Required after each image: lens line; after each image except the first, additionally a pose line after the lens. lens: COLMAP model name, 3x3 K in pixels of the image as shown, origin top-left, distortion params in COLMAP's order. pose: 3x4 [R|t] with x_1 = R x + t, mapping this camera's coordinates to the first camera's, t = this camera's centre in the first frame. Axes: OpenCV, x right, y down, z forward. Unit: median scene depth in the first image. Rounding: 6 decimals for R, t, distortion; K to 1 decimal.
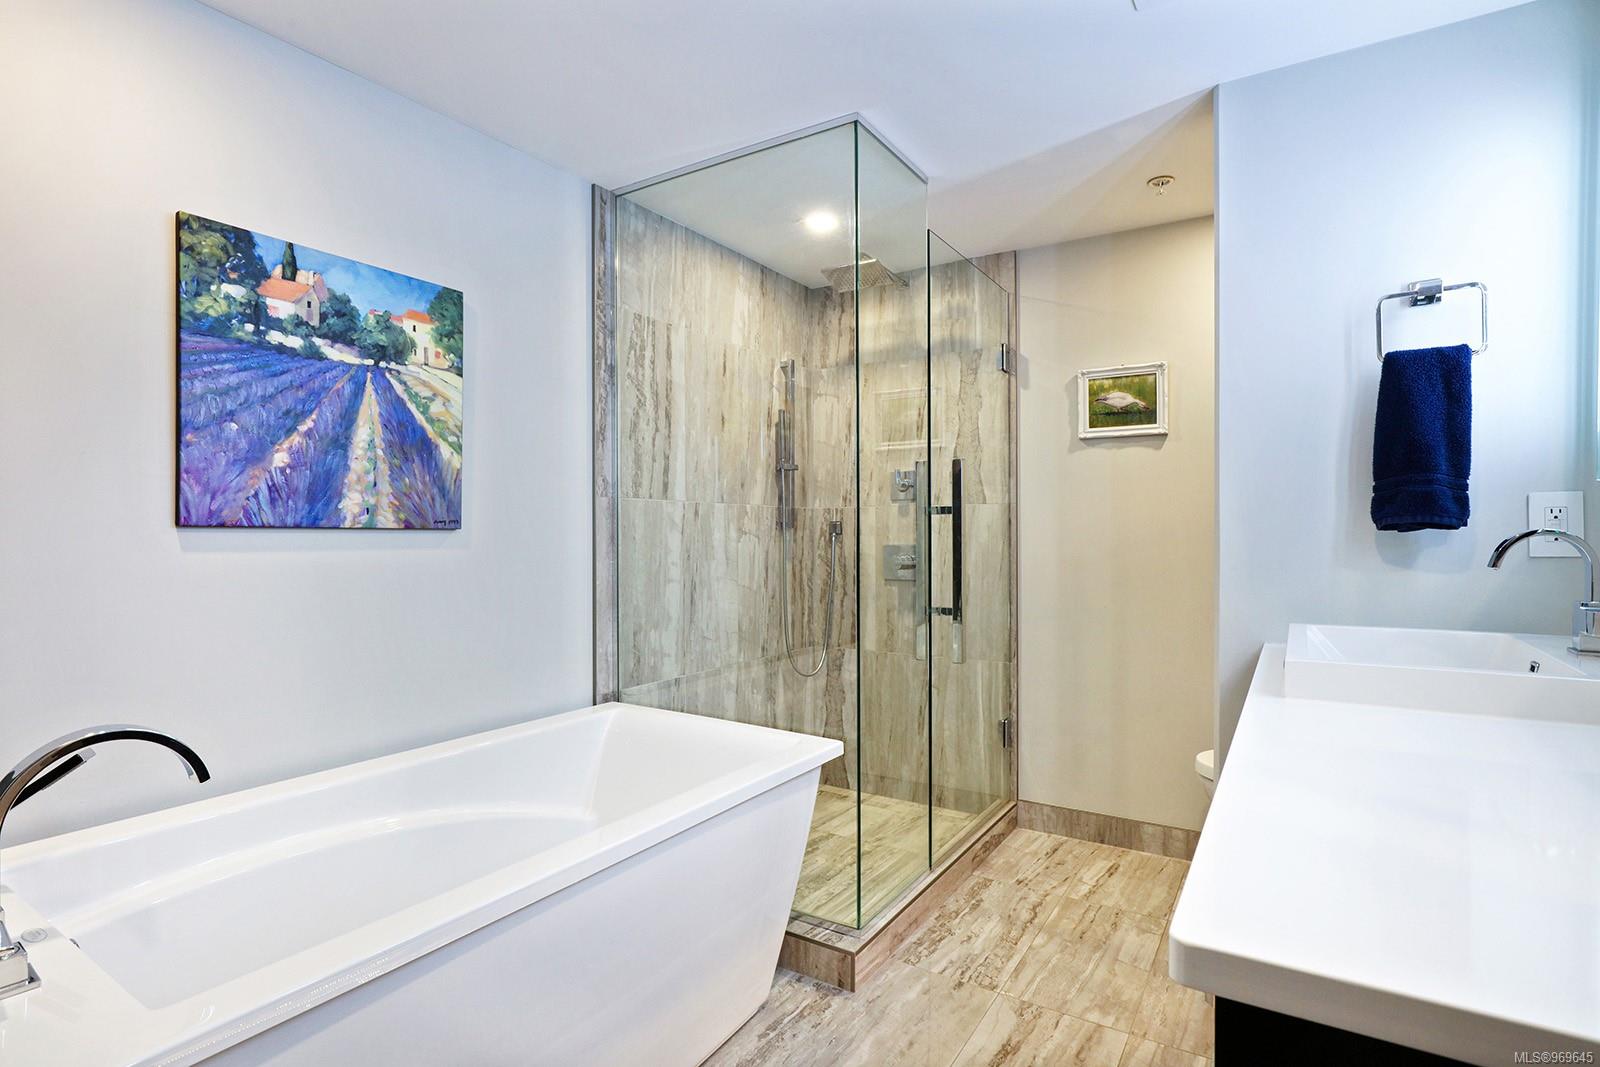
lens RADIAL K [[811.4, 0, 800.0], [0, 811.4, 533.5], [0, 0, 1]] dist [0.000381, 0.000093]
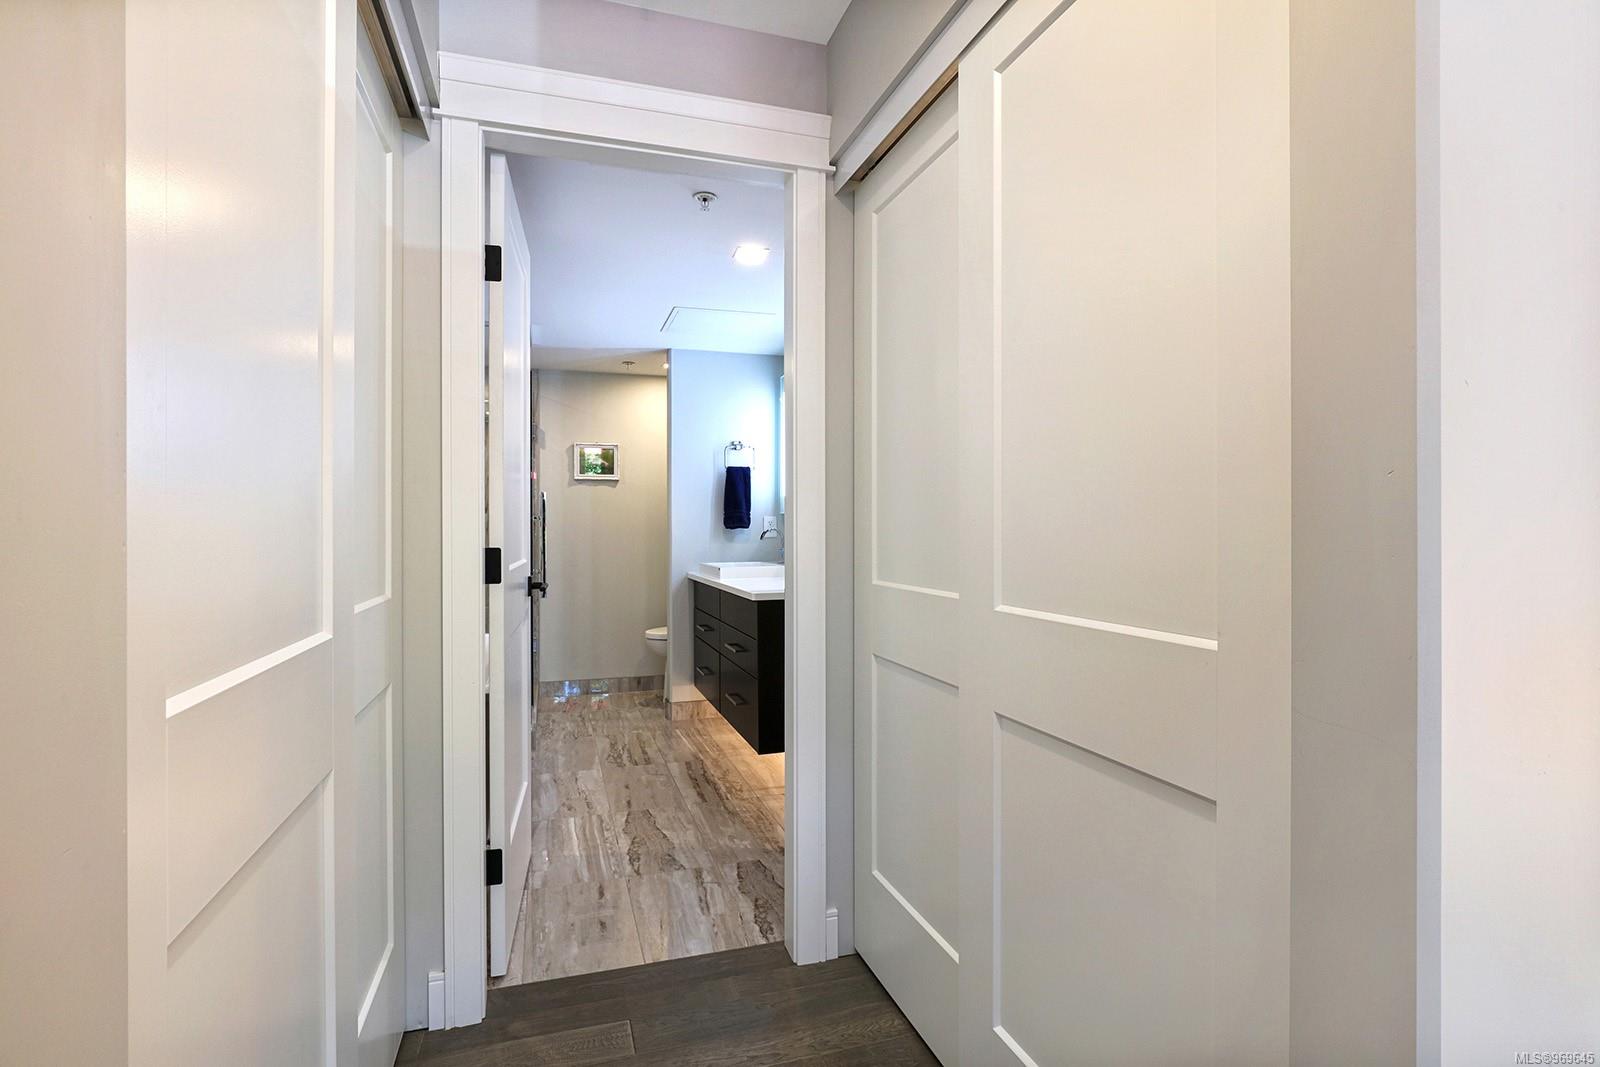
lens RADIAL K [[811.4, 0, 800.0], [0, 811.4, 533.5], [0, 0, 1]] dist [0.000381, 0.000093]
pose [[0.647045, -0.002416, 0.762448, -1.202089], [0.001796, 0.999997, 0.001645, 0.007922], [-0.762450, 0.000304, 0.647047, -0.966580]]
